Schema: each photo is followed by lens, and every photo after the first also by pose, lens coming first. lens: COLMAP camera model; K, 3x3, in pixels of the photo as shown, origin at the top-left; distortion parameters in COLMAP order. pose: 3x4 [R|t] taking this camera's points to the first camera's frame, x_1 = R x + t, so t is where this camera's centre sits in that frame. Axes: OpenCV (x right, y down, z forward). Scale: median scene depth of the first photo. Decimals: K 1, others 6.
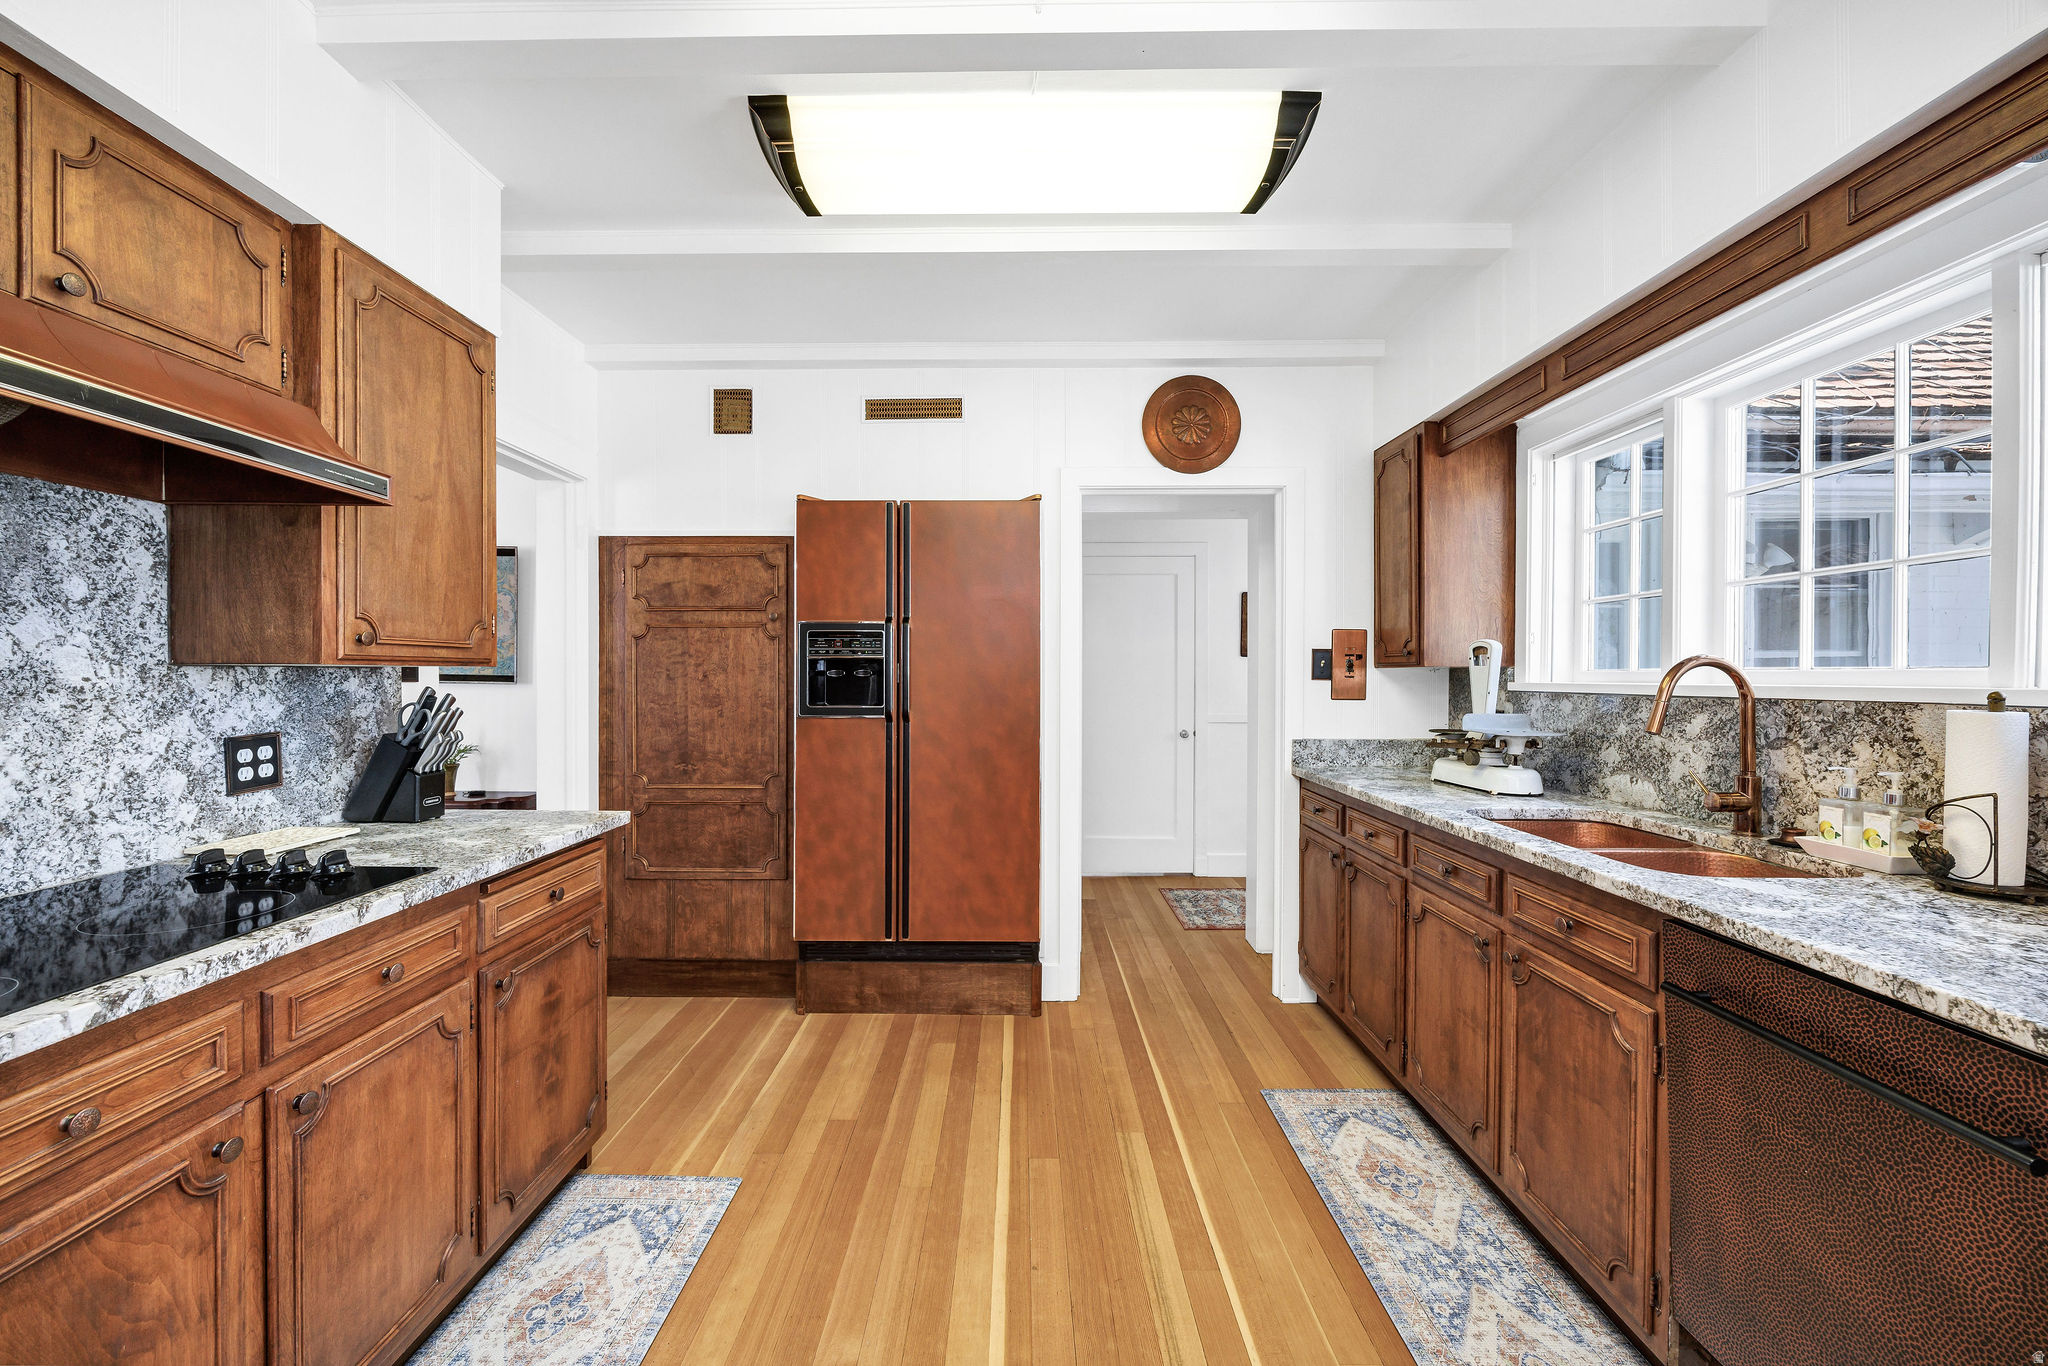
lens RADIAL K [[809.4, 0, 1007.4], [0, 809.4, 682.3], [0, 0, 1]] dist [-0.009883, 0.000418]
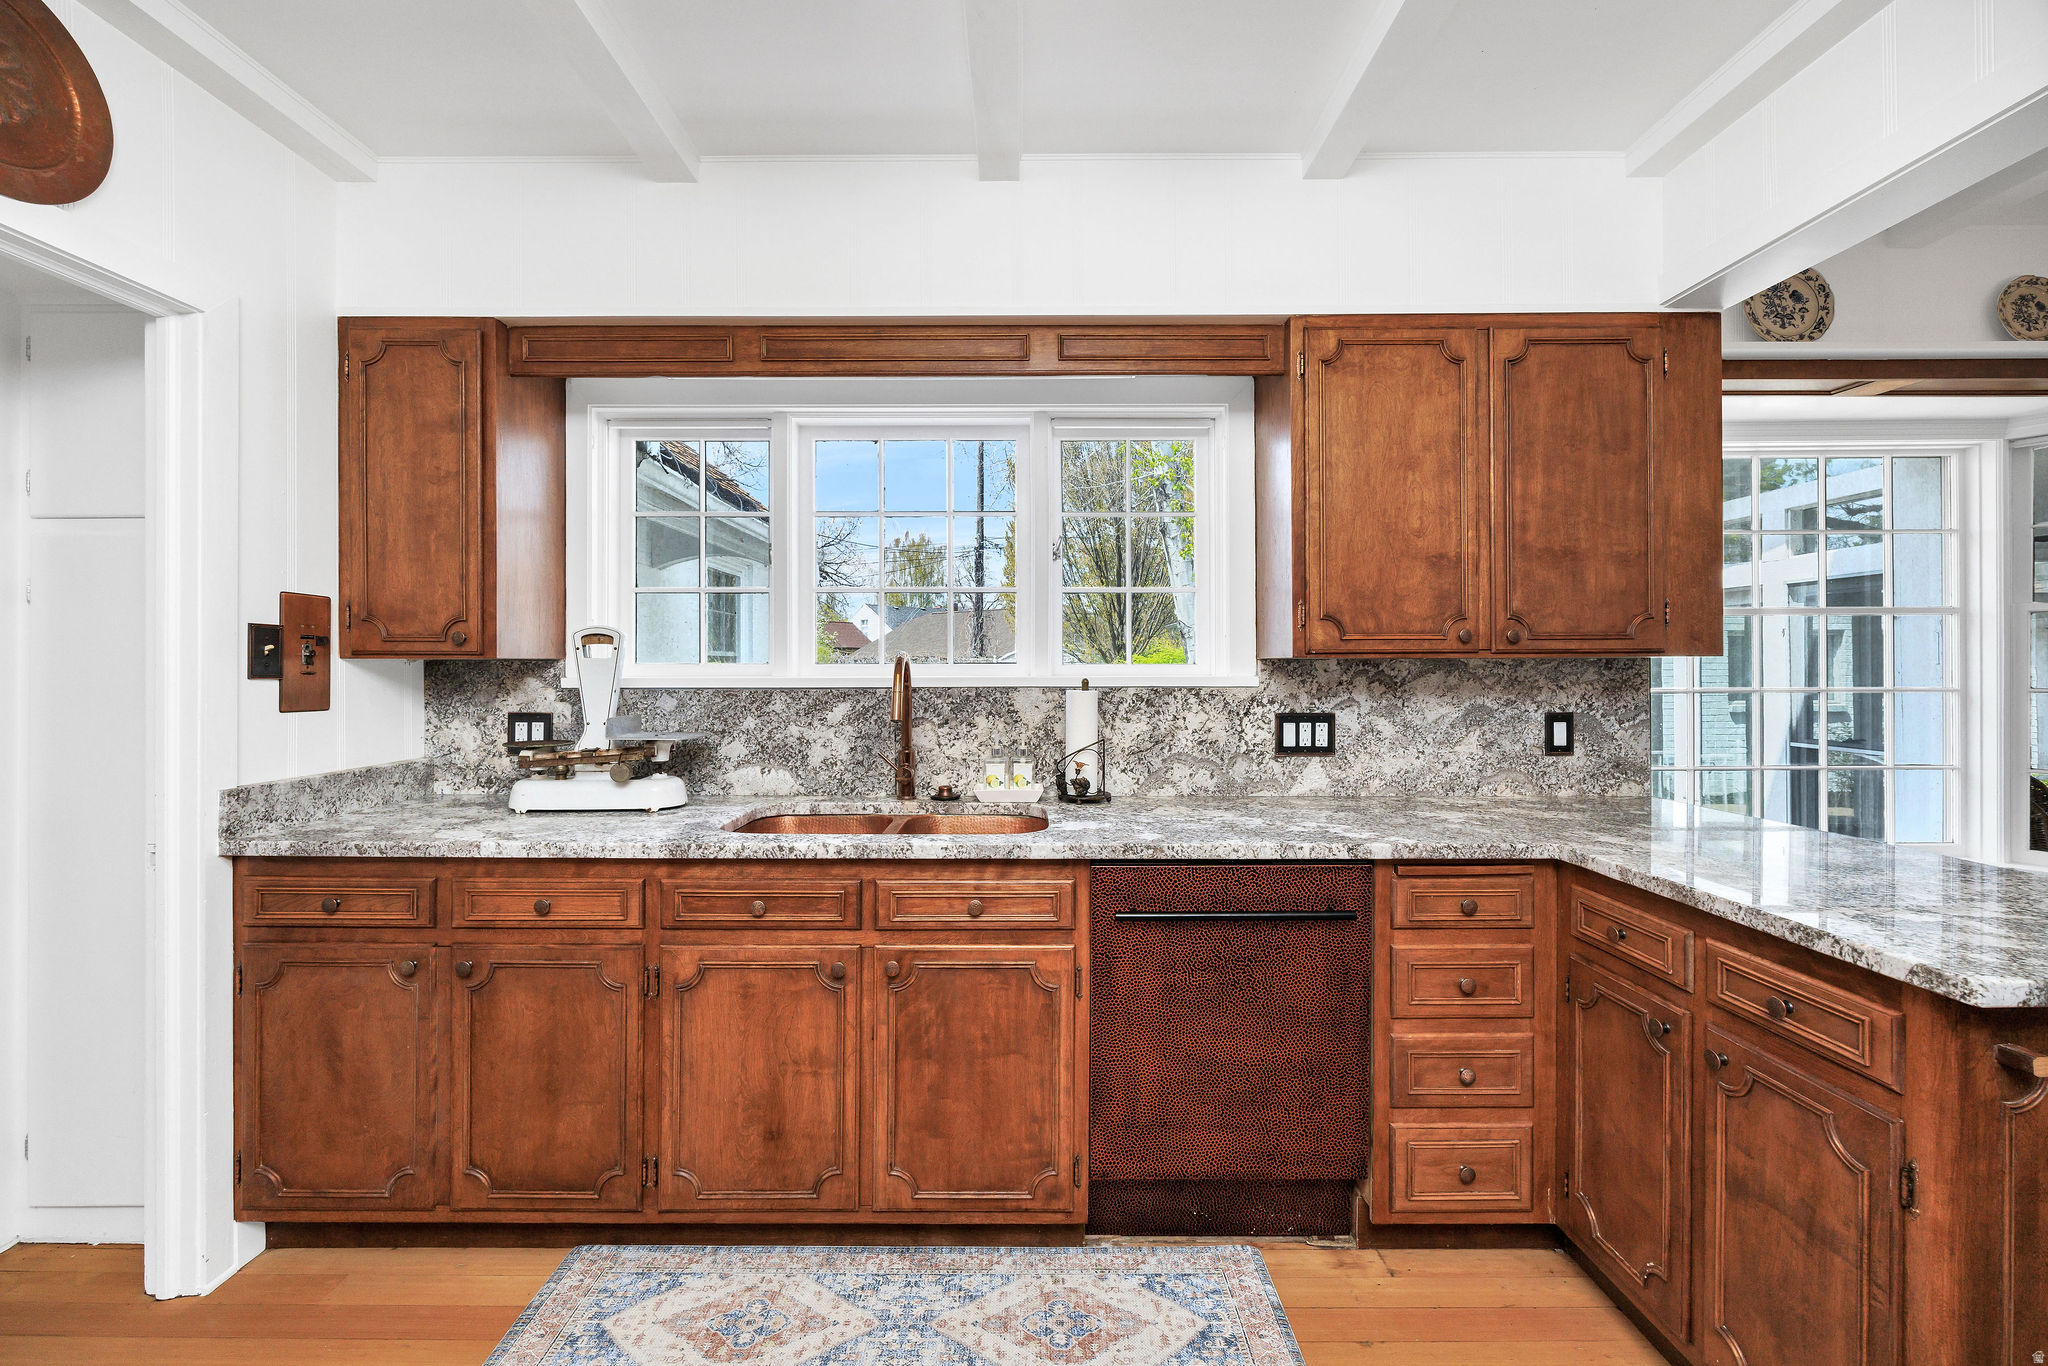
lens RADIAL K [[809.4, 0, 1034.8], [0, 809.4, 668.8], [0, 0, 1]] dist [-0.009883, 0.000418]
pose [[-0.012791, -0.003126, 0.999913, -0.281608], [0.010380, 0.999941, 0.003259, -0.009700], [-0.999864, 0.010421, -0.012758, 0.713381]]
